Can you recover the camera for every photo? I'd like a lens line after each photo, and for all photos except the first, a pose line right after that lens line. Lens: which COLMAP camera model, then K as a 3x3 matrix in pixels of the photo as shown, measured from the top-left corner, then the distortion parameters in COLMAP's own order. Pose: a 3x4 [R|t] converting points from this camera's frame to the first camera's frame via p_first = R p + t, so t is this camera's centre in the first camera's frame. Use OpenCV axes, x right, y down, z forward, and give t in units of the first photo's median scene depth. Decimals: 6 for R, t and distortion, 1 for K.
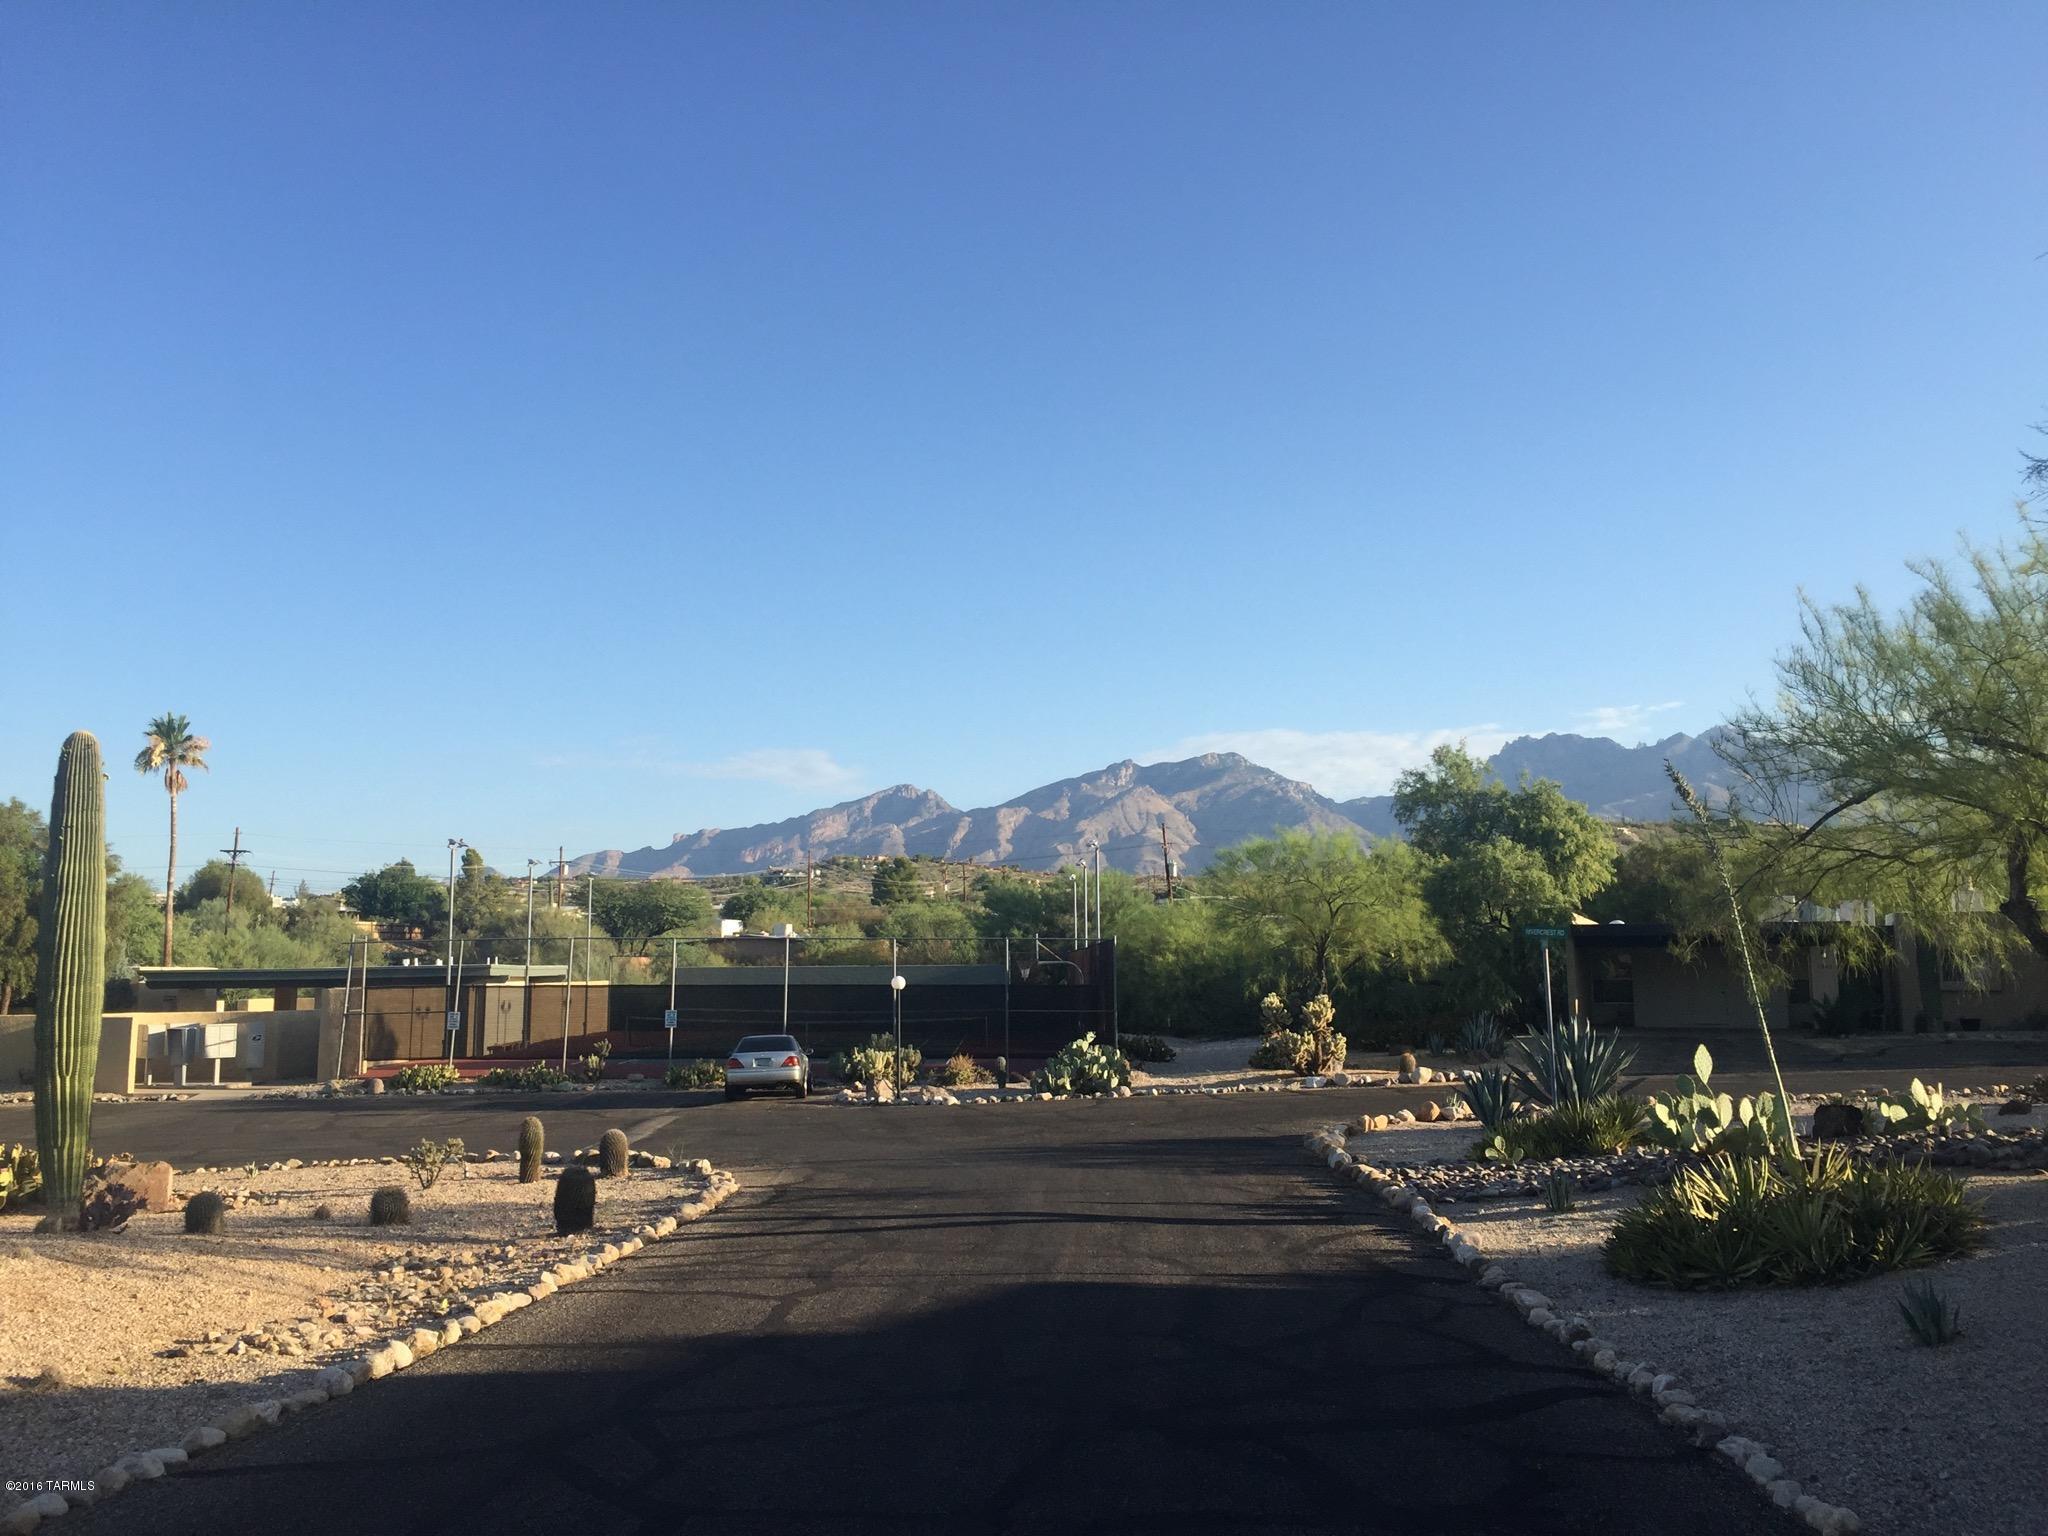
lens RADIAL K [[1759.8, 0, 1025.7], [0, 1759.8, 747.1], [0, 0, 1]] dist [0.088933, -0.121281]
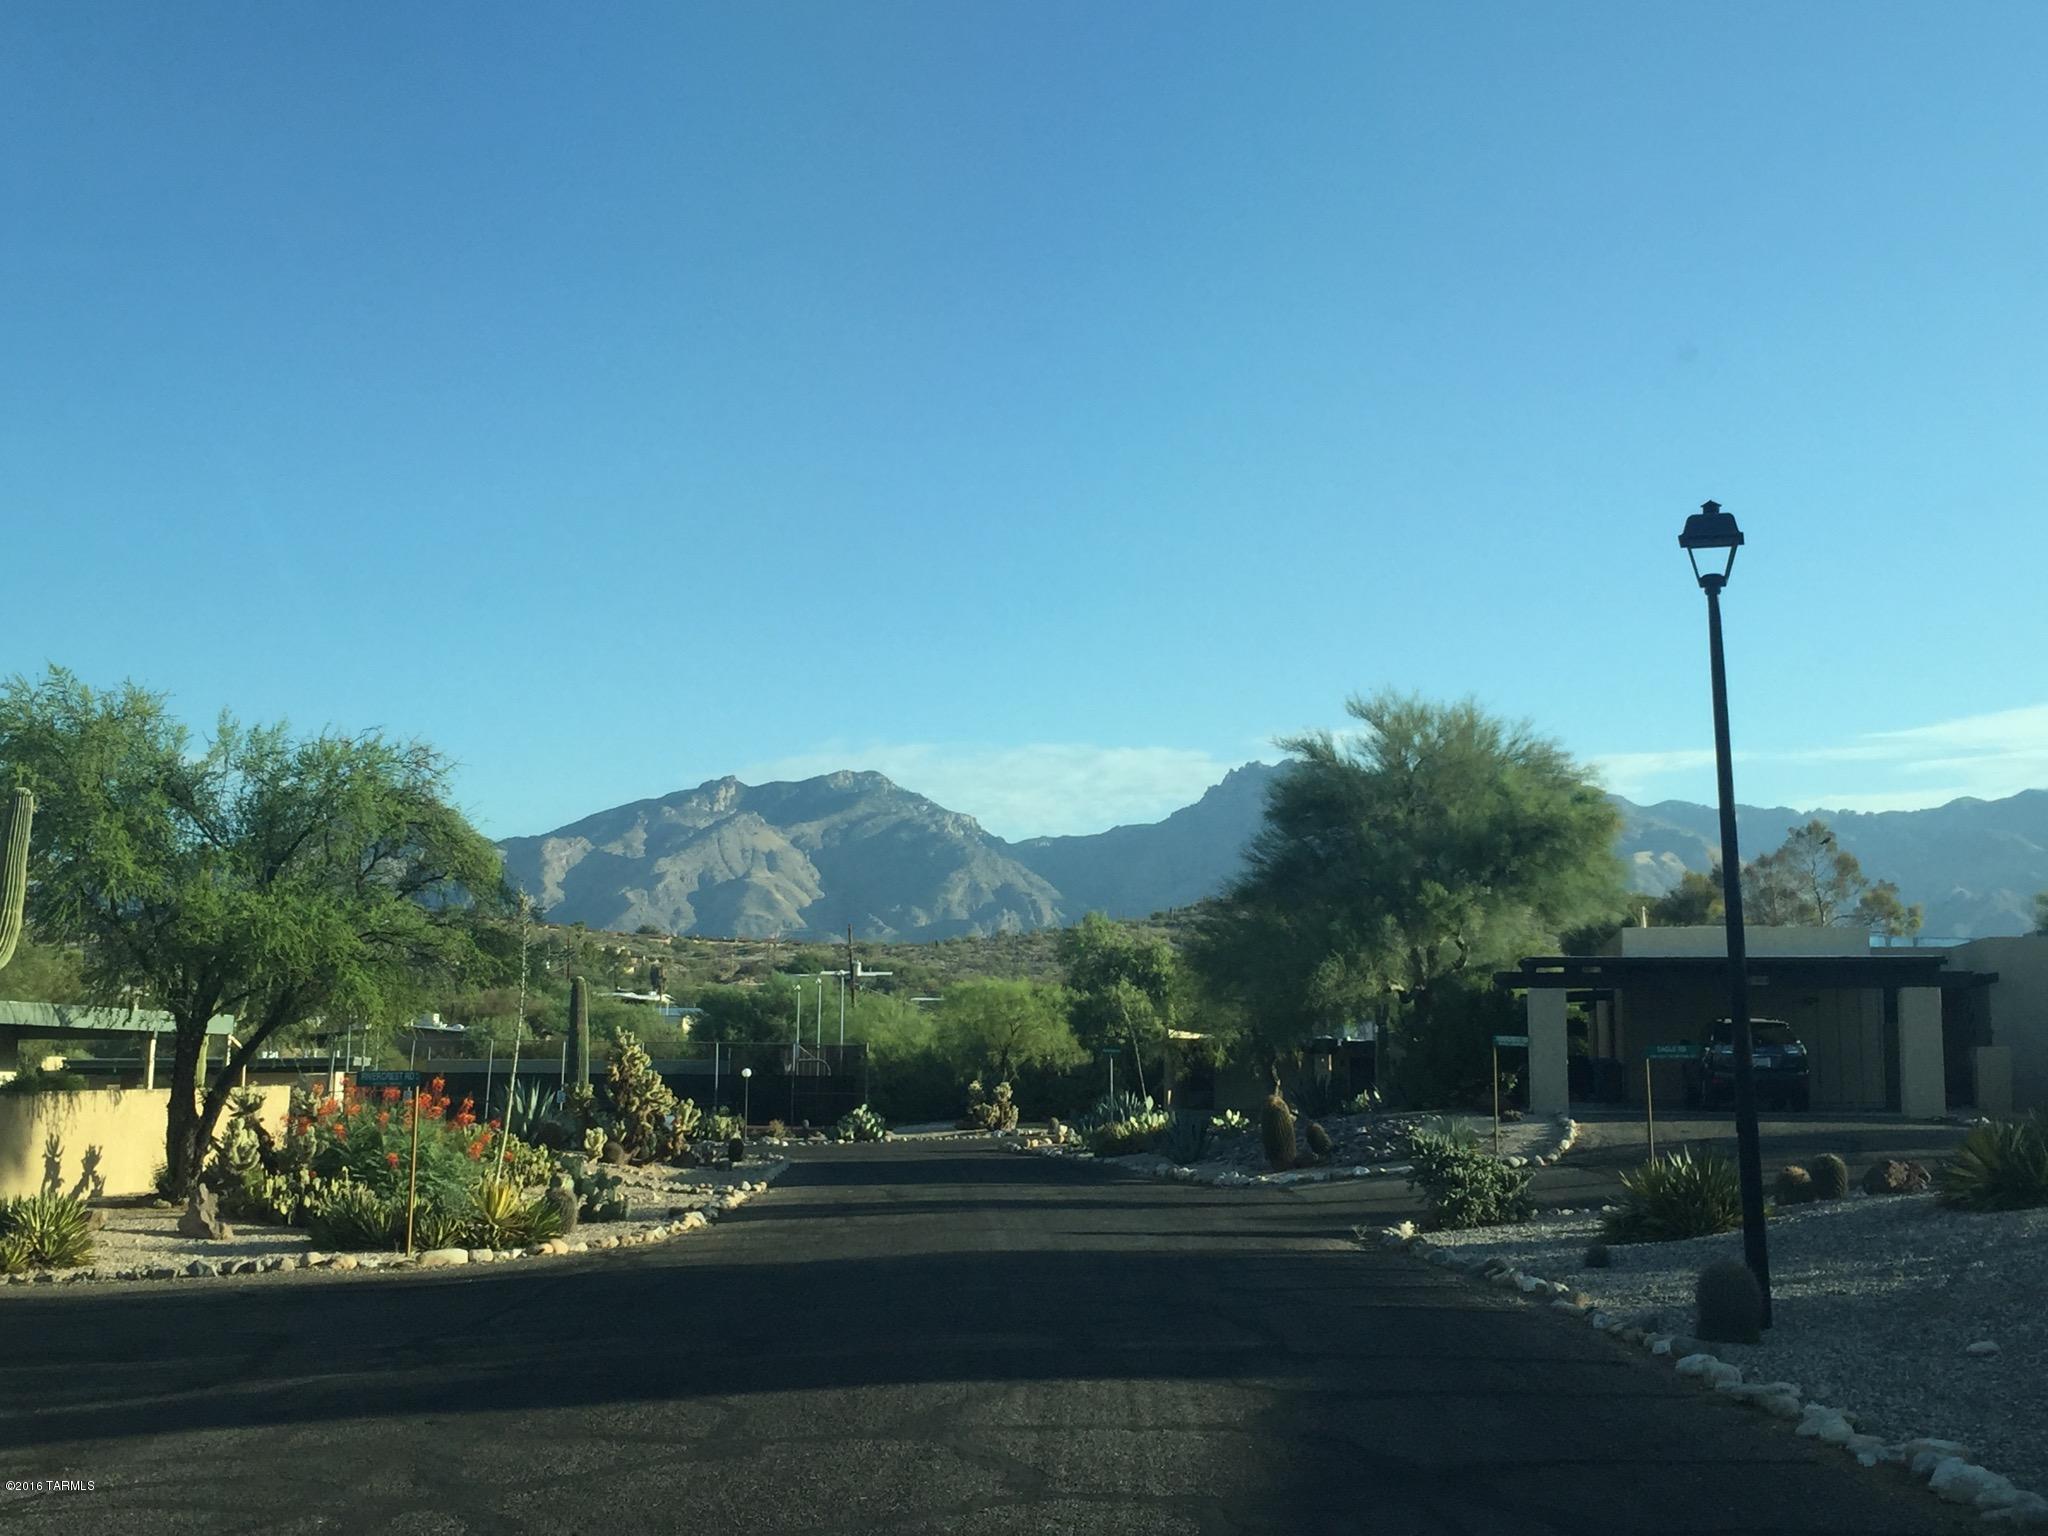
lens RADIAL K [[2424.7, 0, 1027.5], [0, 2424.7, 757.7], [0, 0, 1]] dist [0.139535, 0.000000]
pose [[0.982969, 0.035865, 0.180239, -0.184304], [-0.035814, 0.999352, -0.003536, -0.123779], [-0.180249, -0.002979, 0.983616, -0.982817]]
